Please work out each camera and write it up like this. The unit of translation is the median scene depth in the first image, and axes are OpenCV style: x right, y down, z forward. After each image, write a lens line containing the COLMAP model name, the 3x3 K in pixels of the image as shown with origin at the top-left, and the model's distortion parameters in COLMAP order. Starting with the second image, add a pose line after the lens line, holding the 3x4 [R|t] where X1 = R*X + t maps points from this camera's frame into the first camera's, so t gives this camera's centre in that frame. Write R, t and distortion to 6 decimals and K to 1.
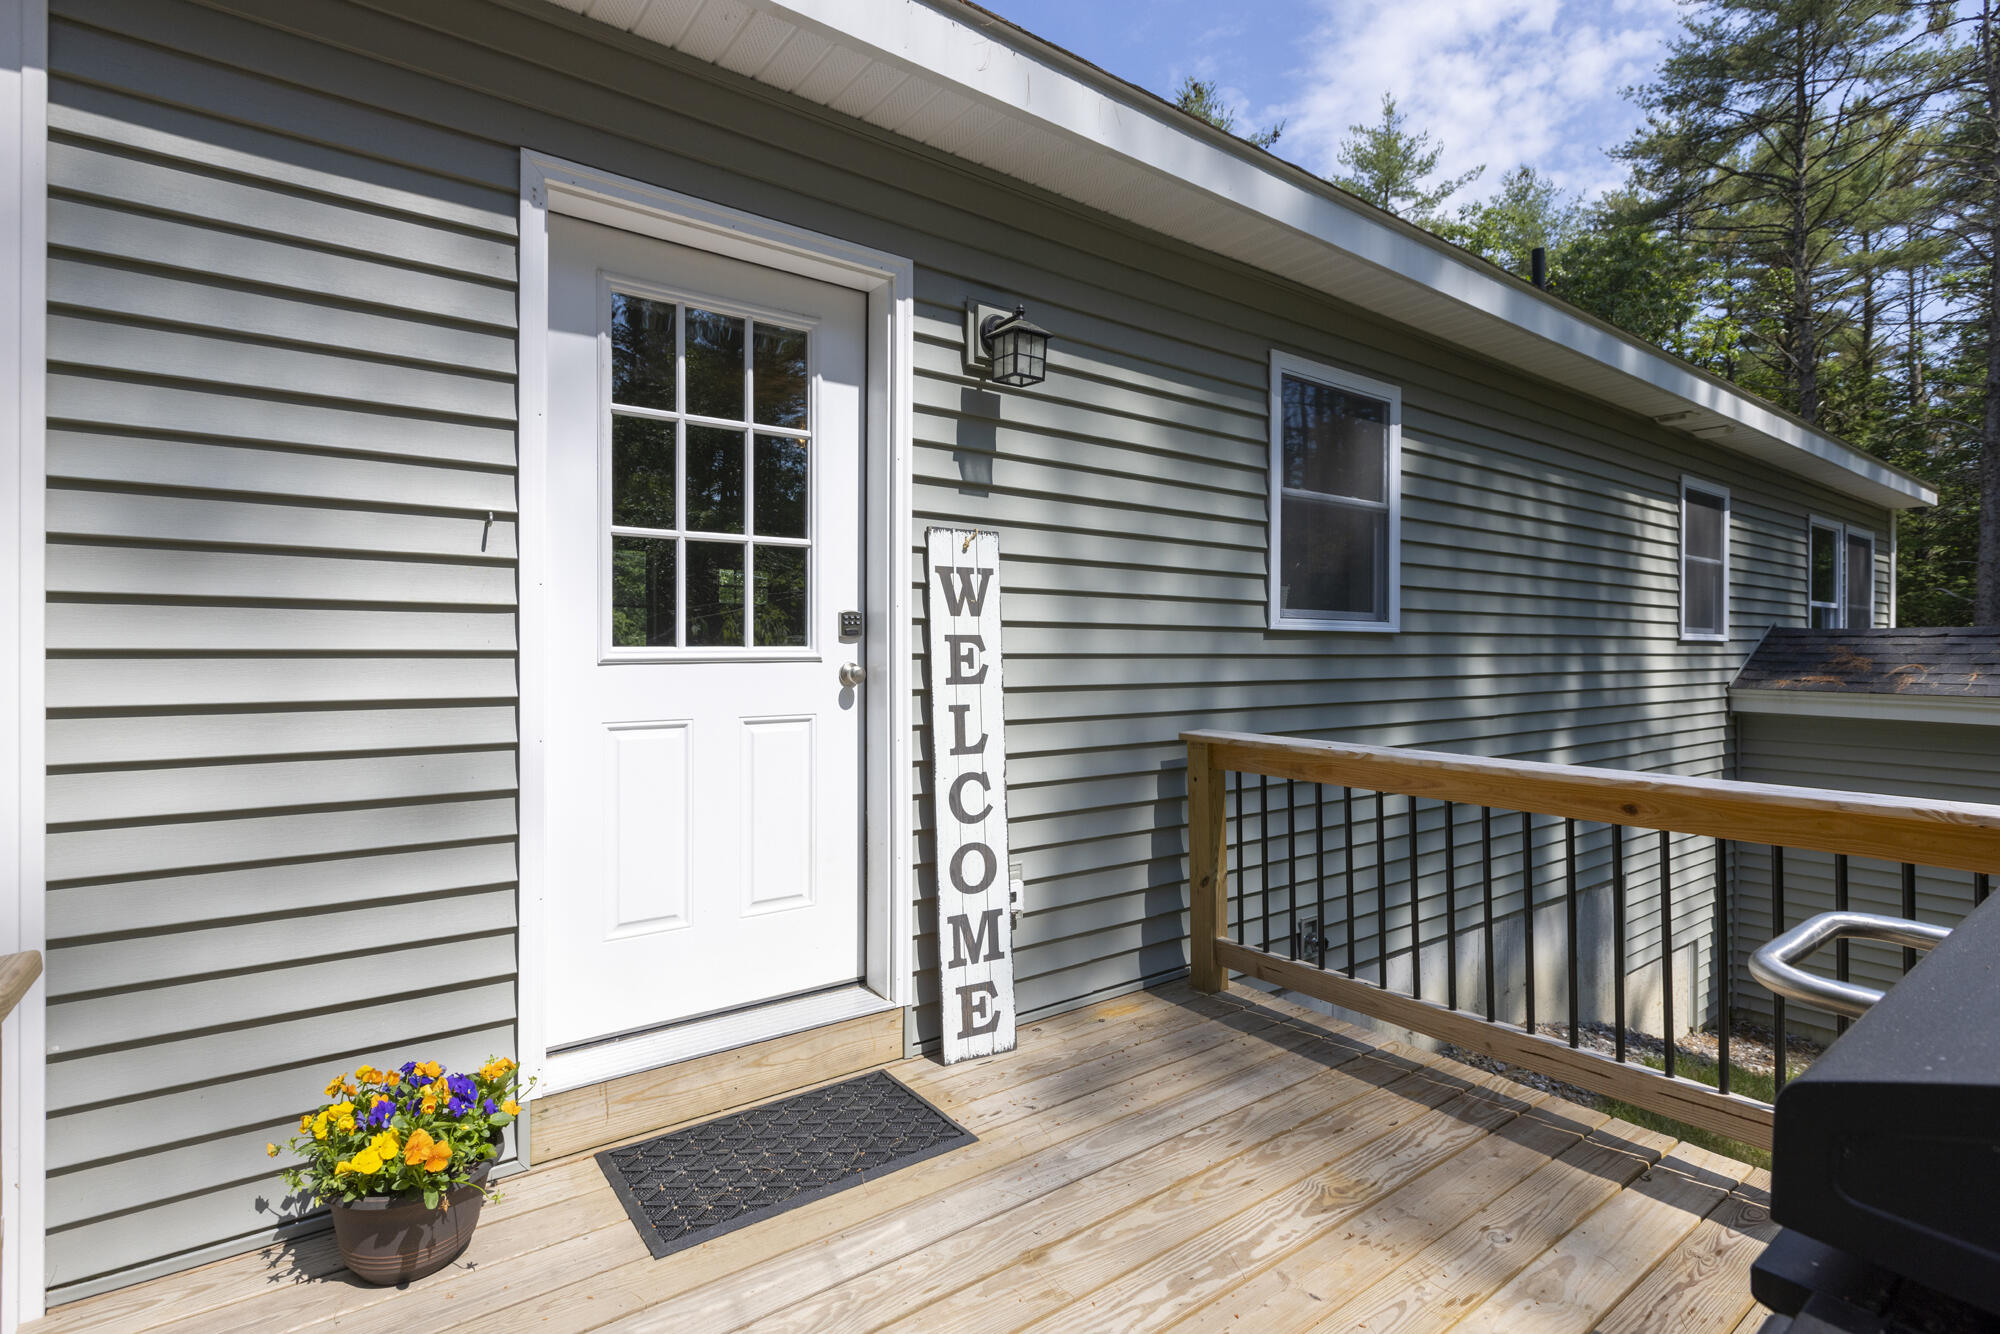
lens RADIAL K [[942.8, 0, 1005.7], [0, 942.8, 645.8], [0, 0, 1]] dist [-0.002021, -0.001713]
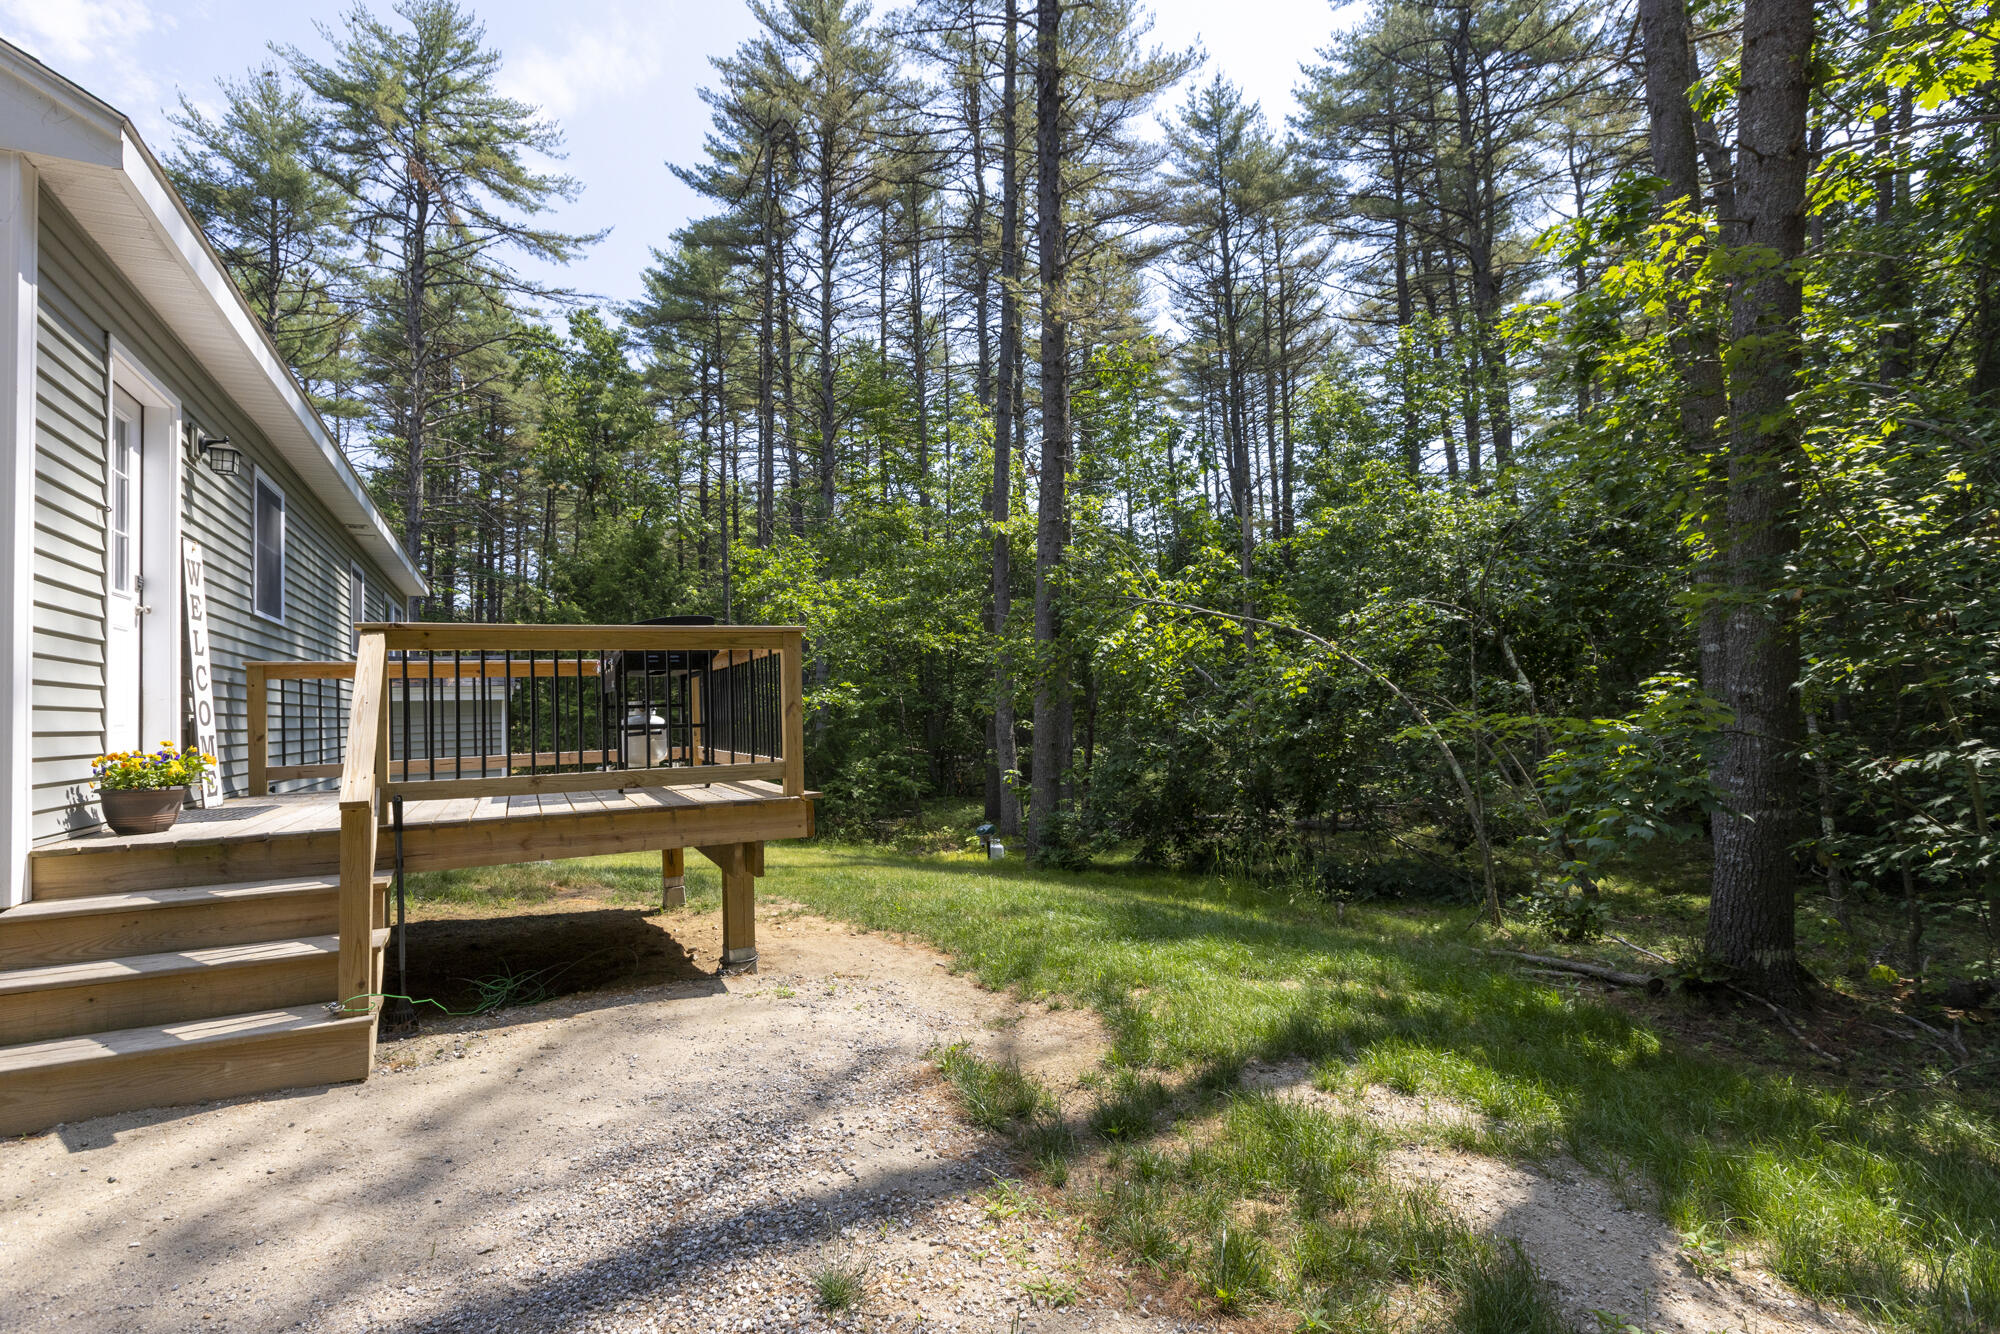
lens RADIAL K [[942.8, 0, 996.3], [0, 942.8, 674.4], [0, 0, 1]] dist [-0.002021, -0.001713]
pose [[0.167705, 0.030843, 0.985355, -1.280822], [0.033732, 0.998746, -0.037003, 0.214326], [-0.985260, 0.039443, 0.166454, -0.722088]]
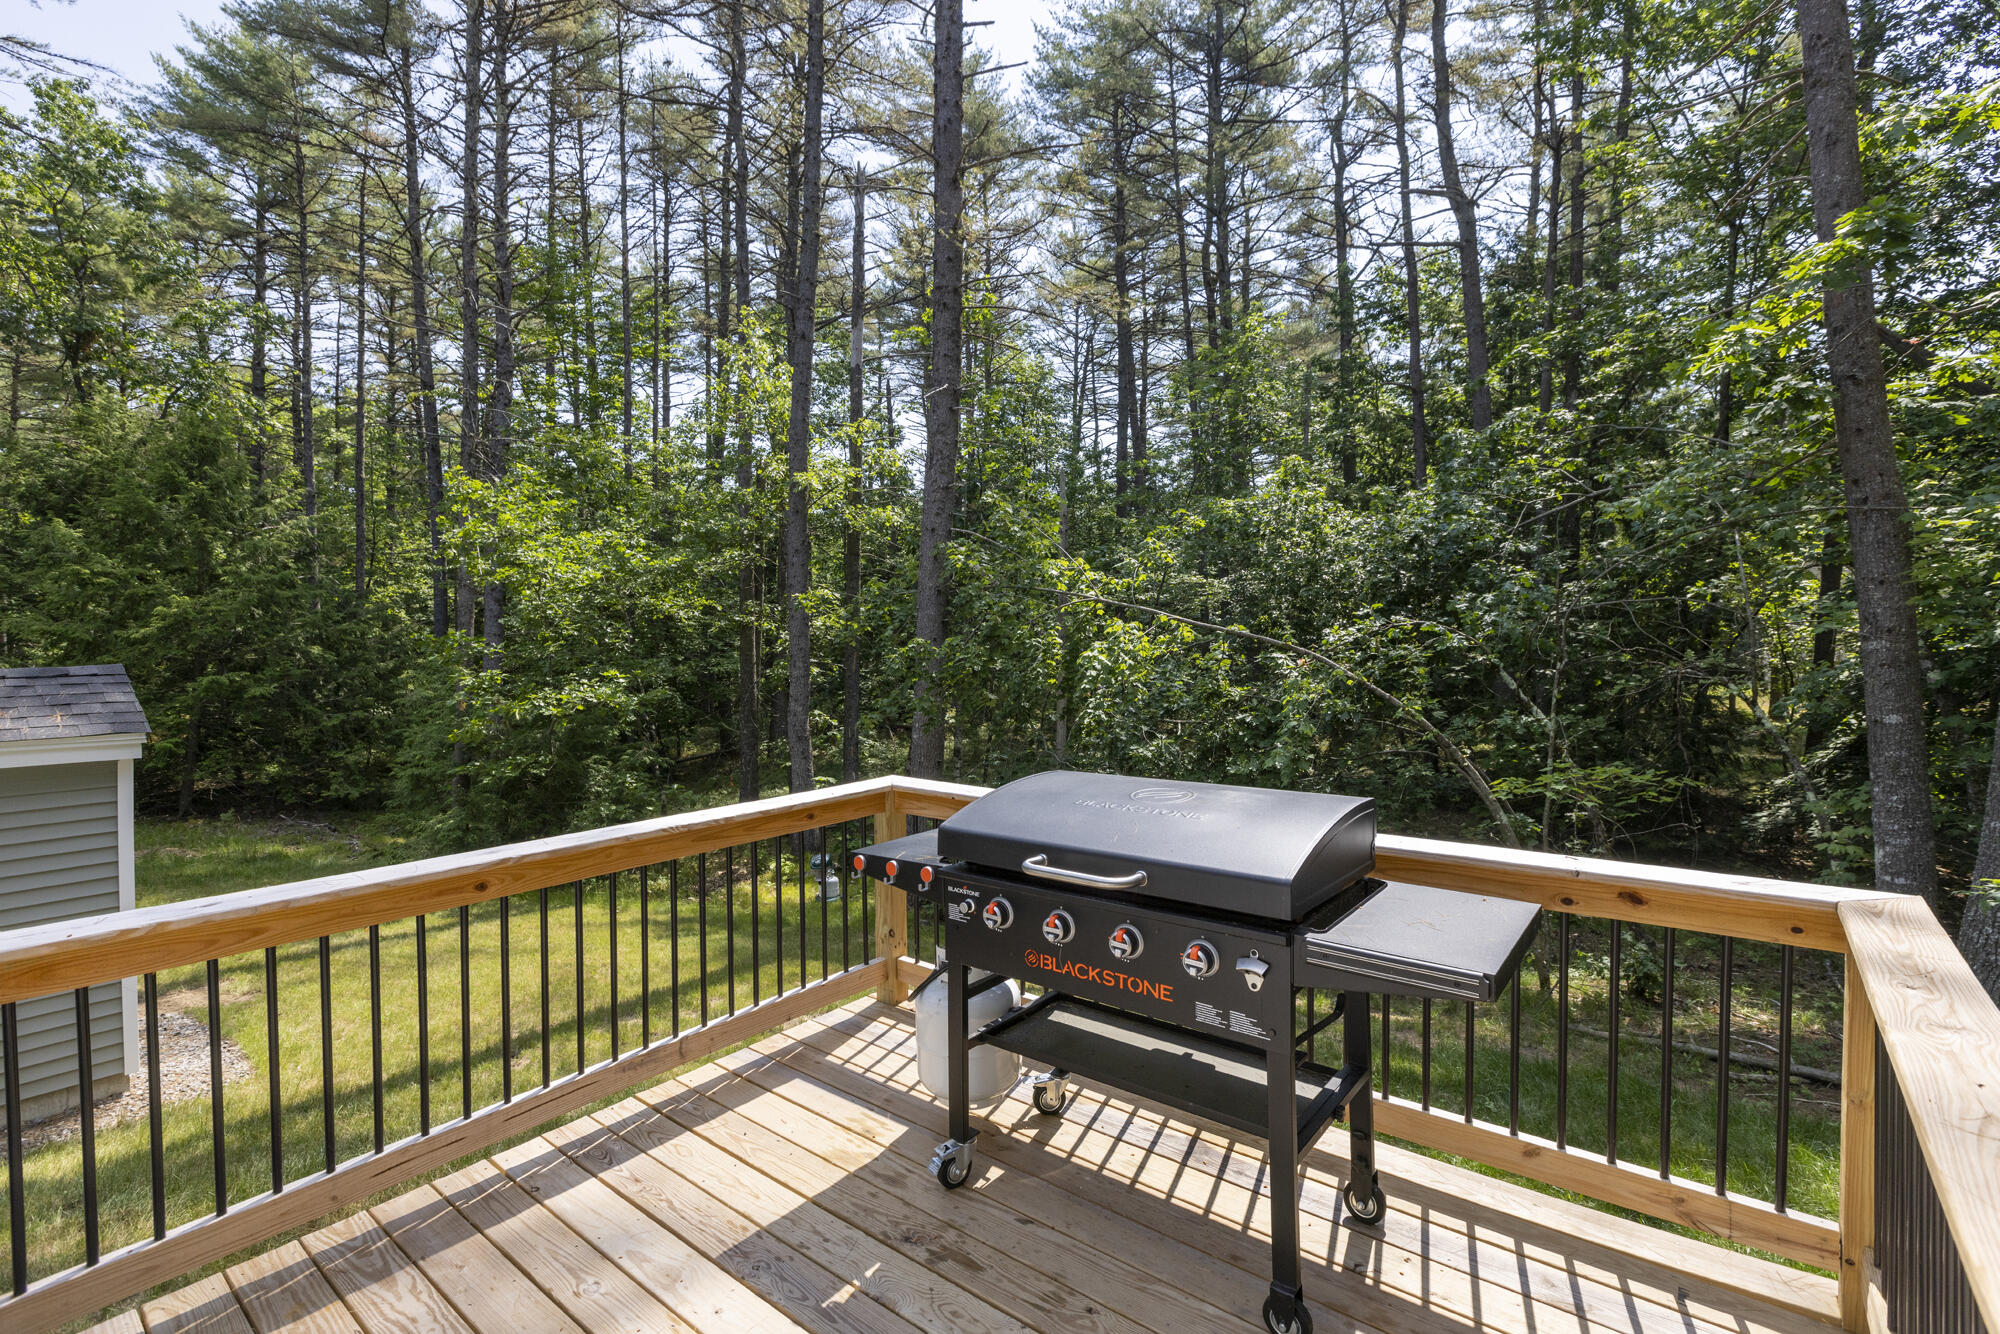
lens RADIAL K [[942.8, 0, 1007.4], [0, 942.8, 657.6], [0, 0, 1]] dist [-0.002021, -0.001713]
pose [[-0.259869, -0.002721, 0.965640, -0.375066], [0.016949, 0.999829, 0.007379, -0.041354], [-0.965495, 0.018284, -0.259778, 0.521511]]
